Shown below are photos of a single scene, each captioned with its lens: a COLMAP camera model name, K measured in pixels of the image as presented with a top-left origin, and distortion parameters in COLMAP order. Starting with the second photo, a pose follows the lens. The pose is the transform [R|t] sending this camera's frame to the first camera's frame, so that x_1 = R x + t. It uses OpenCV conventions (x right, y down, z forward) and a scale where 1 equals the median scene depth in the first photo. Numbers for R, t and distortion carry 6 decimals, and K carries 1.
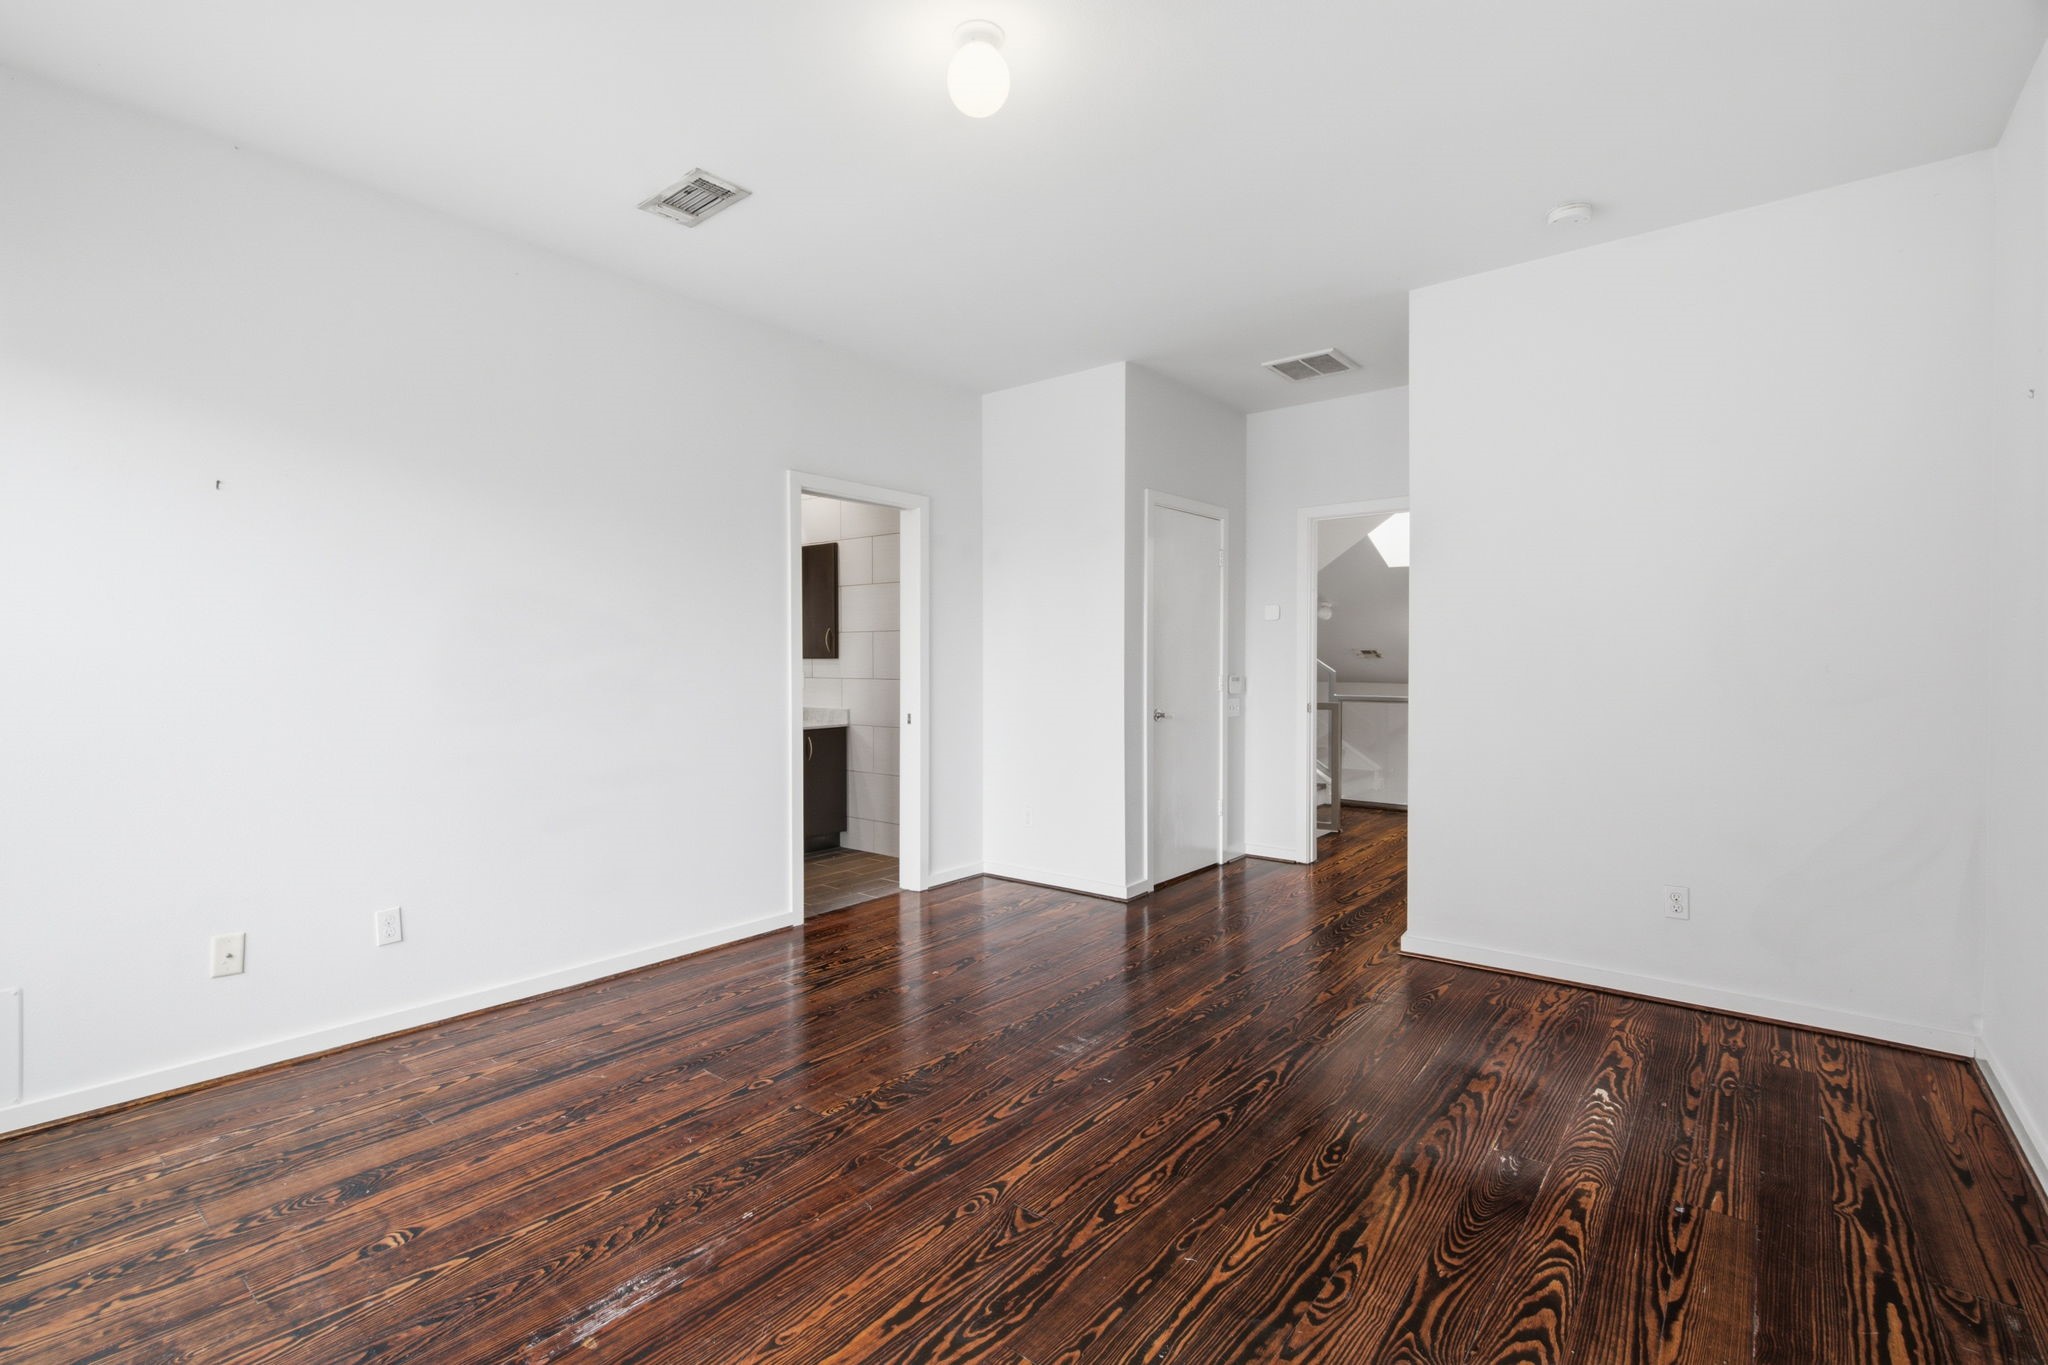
lens RADIAL K [[936.0, 0, 1016.3], [0, 936.0, 684.8], [0, 0, 1]] dist [-0.001885, -0.000605]
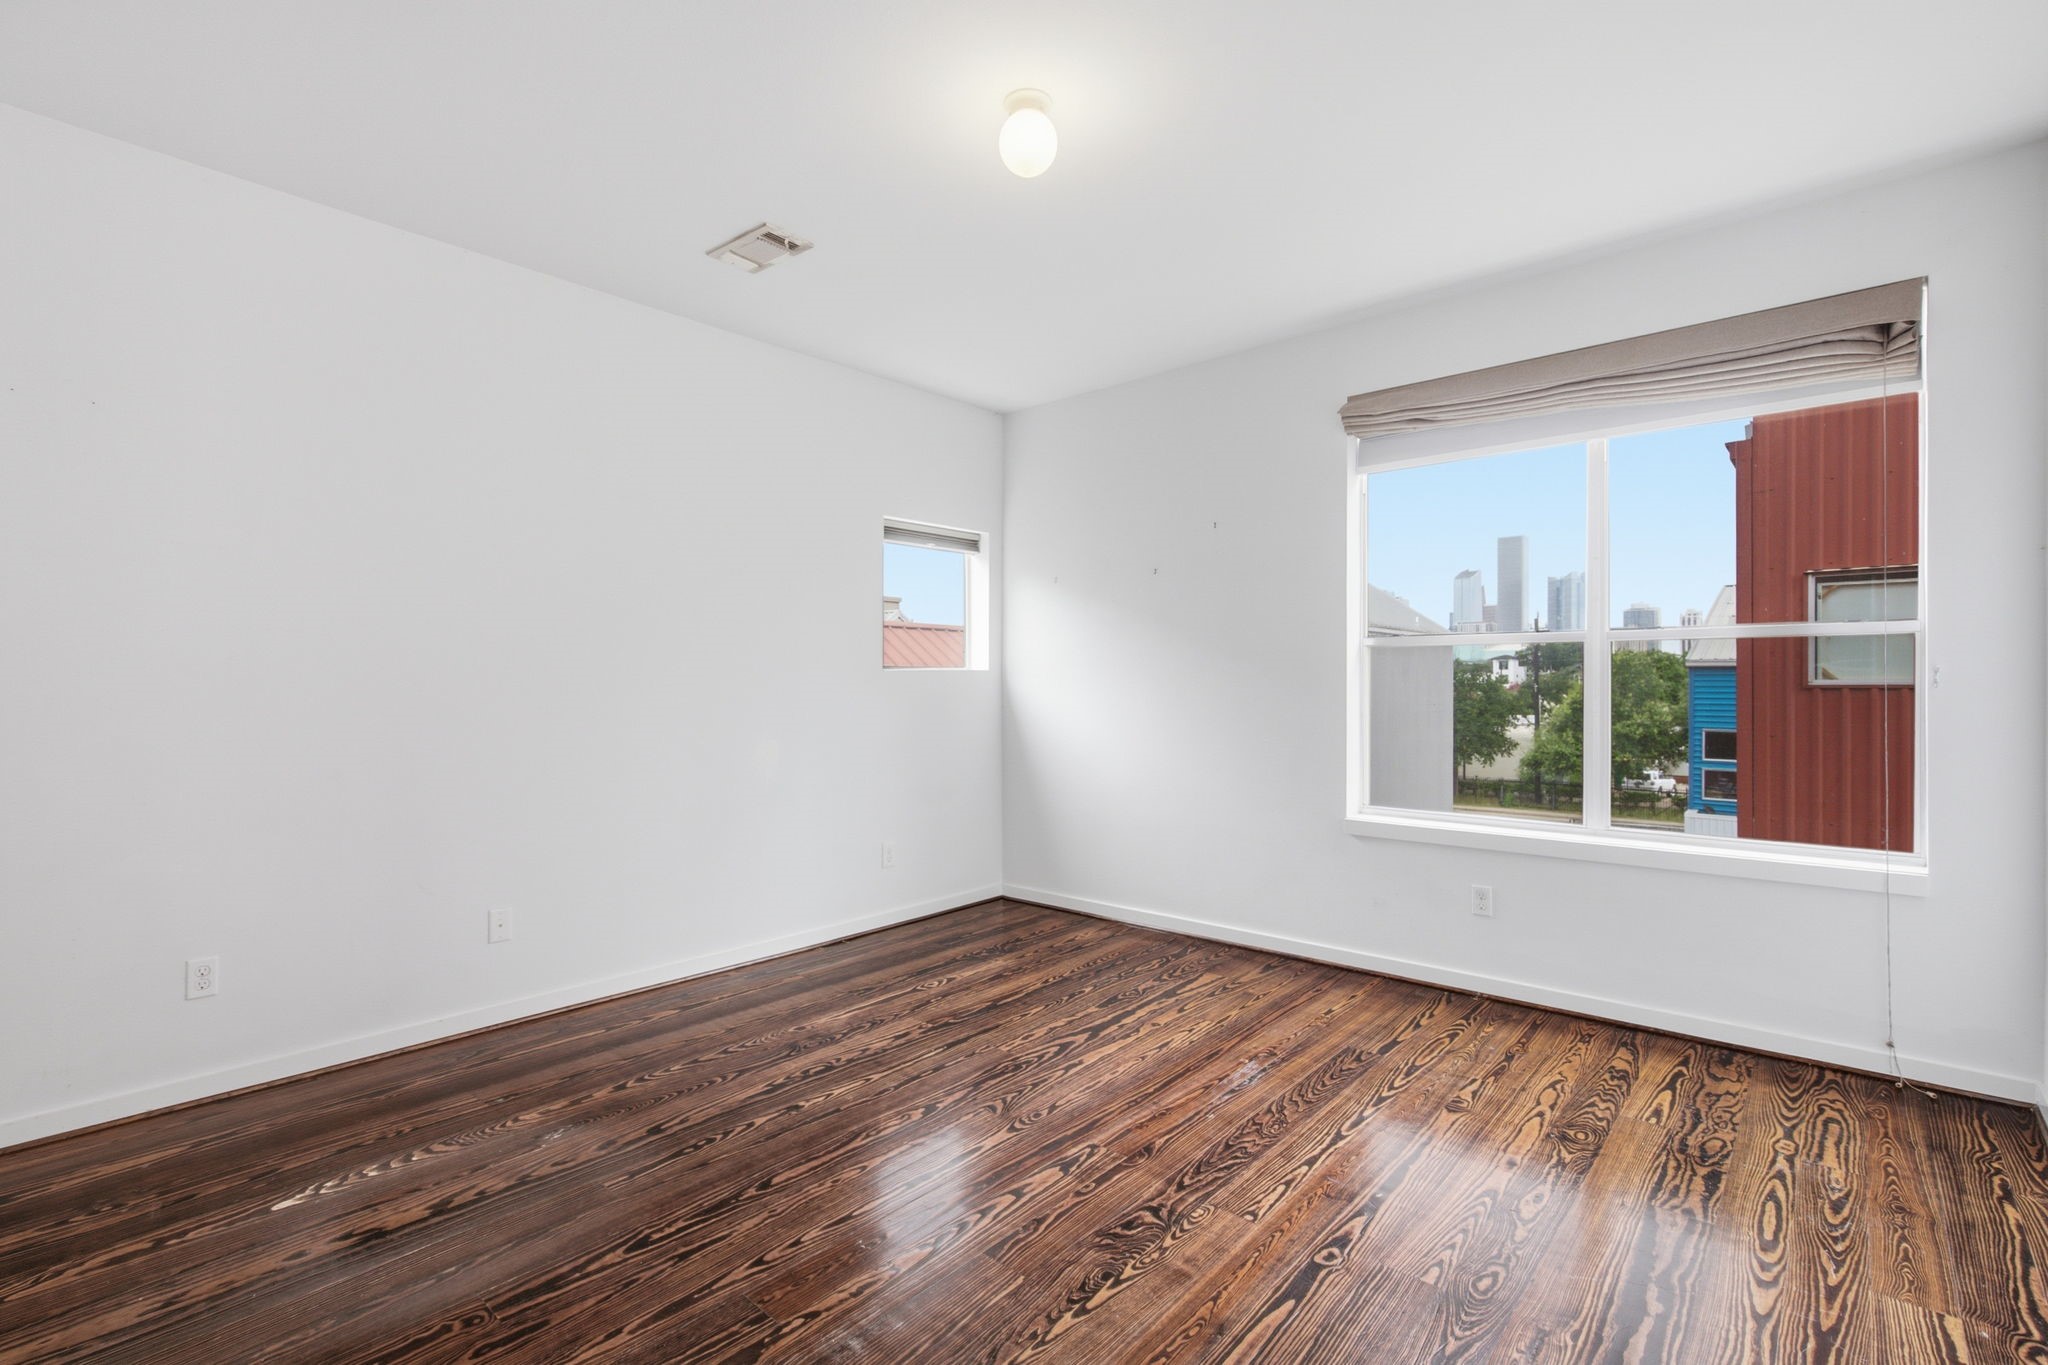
lens RADIAL K [[936.0, 0, 1016.3], [0, 936.0, 684.8], [0, 0, 1]] dist [-0.001885, -0.000605]
pose [[-0.998979, 0.002825, 0.045079, -0.073538], [0.004057, 0.999620, 0.027257, -0.053564], [-0.044985, 0.027412, -0.998611, 2.065509]]
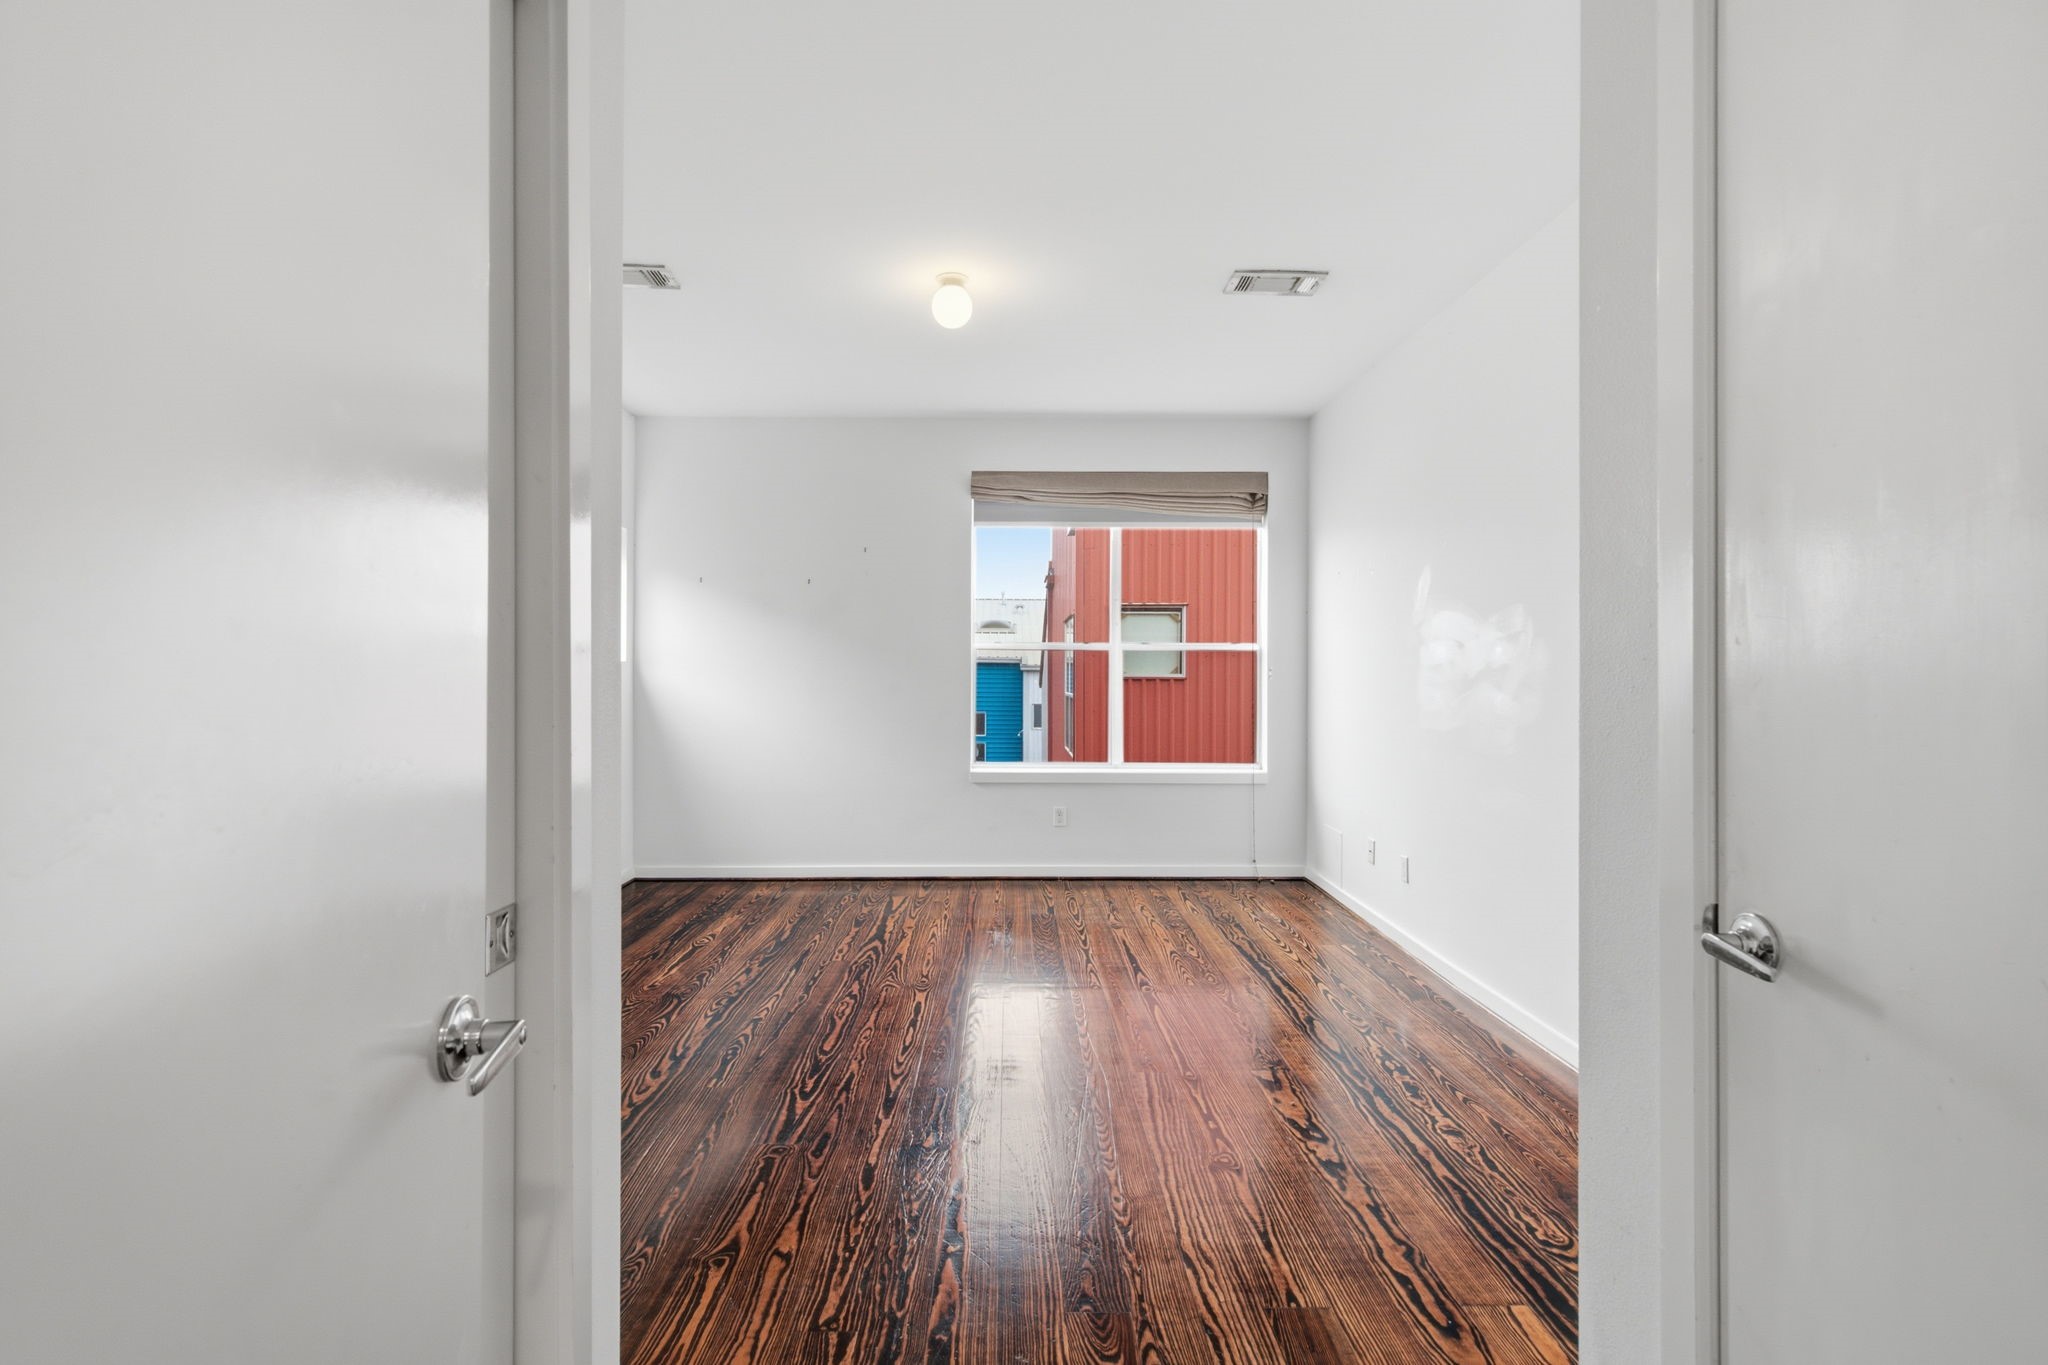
lens RADIAL K [[960.1, 0, 1020.7], [0, 960.1, 672.1], [0, 0, 1]] dist [-0.000892, -0.000307]
pose [[-0.768692, -0.001963, -0.639616, 0.901483], [-0.018280, 0.999654, 0.018901, -0.065456], [0.639358, 0.026221, -0.768462, 2.308878]]
